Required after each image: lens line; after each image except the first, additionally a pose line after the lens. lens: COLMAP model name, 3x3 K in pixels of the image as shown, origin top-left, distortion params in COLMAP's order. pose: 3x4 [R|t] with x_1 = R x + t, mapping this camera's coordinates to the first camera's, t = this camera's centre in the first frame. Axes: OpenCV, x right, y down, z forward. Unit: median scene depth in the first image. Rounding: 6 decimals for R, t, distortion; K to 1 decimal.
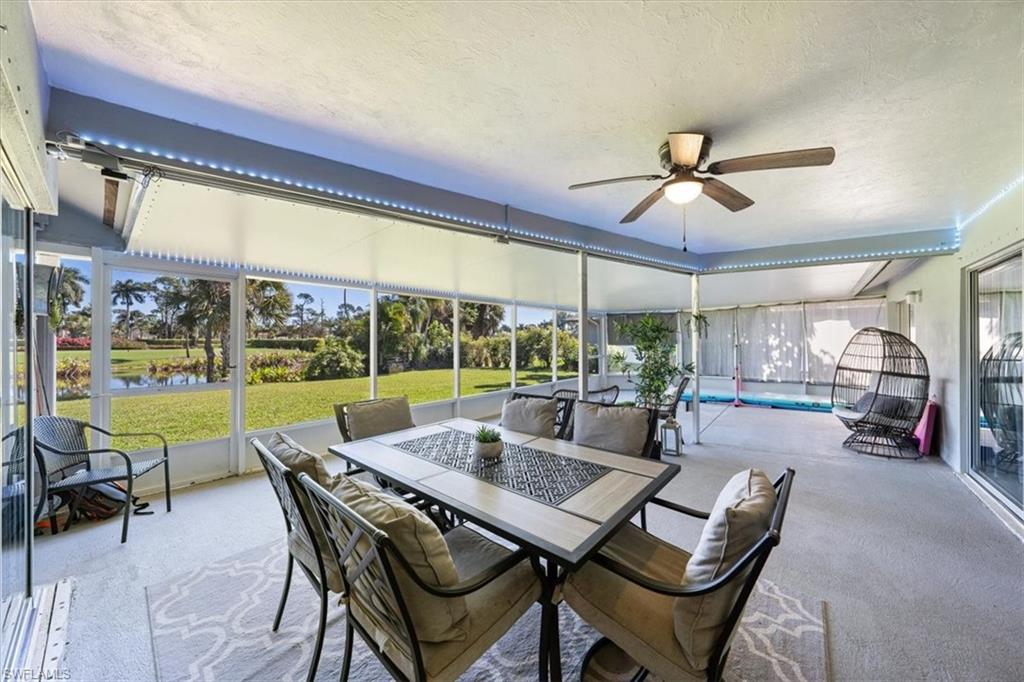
lens RADIAL K [[356.9, 0, 519.6], [0, 356.9, 339.8], [0, 0, 1]] dist [0.001376, -0.000470]
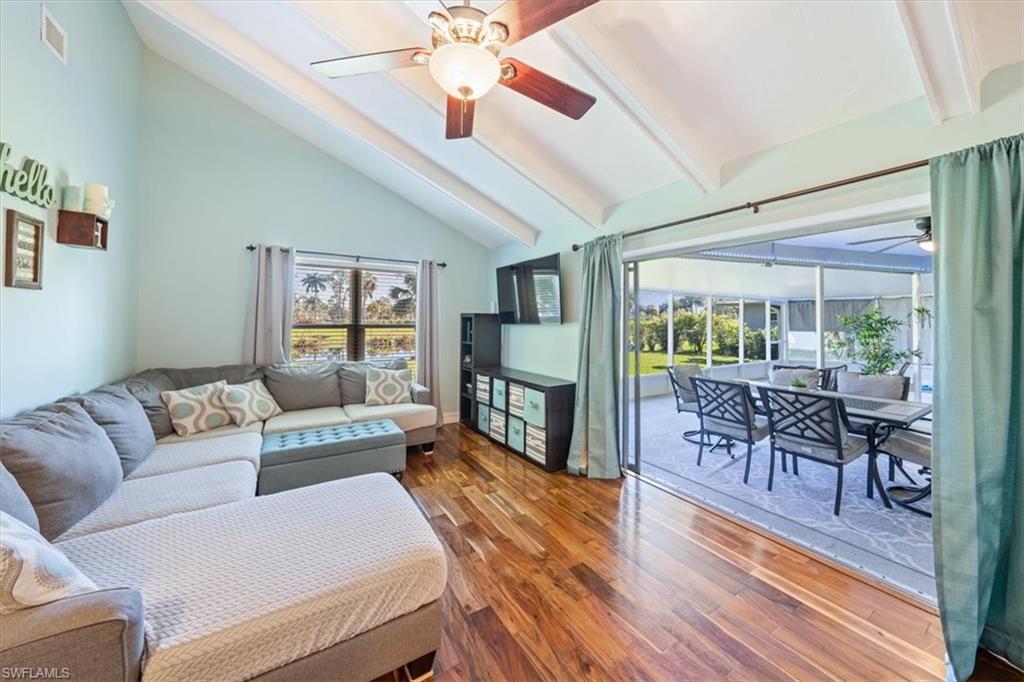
lens RADIAL K [[356.9, 0, 528.9], [0, 356.9, 320.0], [0, 0, 1]] dist [0.001376, -0.000470]
pose [[0.953491, 0.004280, -0.301390, -0.090971], [-0.005883, 0.999973, -0.004409, -0.004931], [0.301363, 0.005977, 0.953491, -0.123214]]
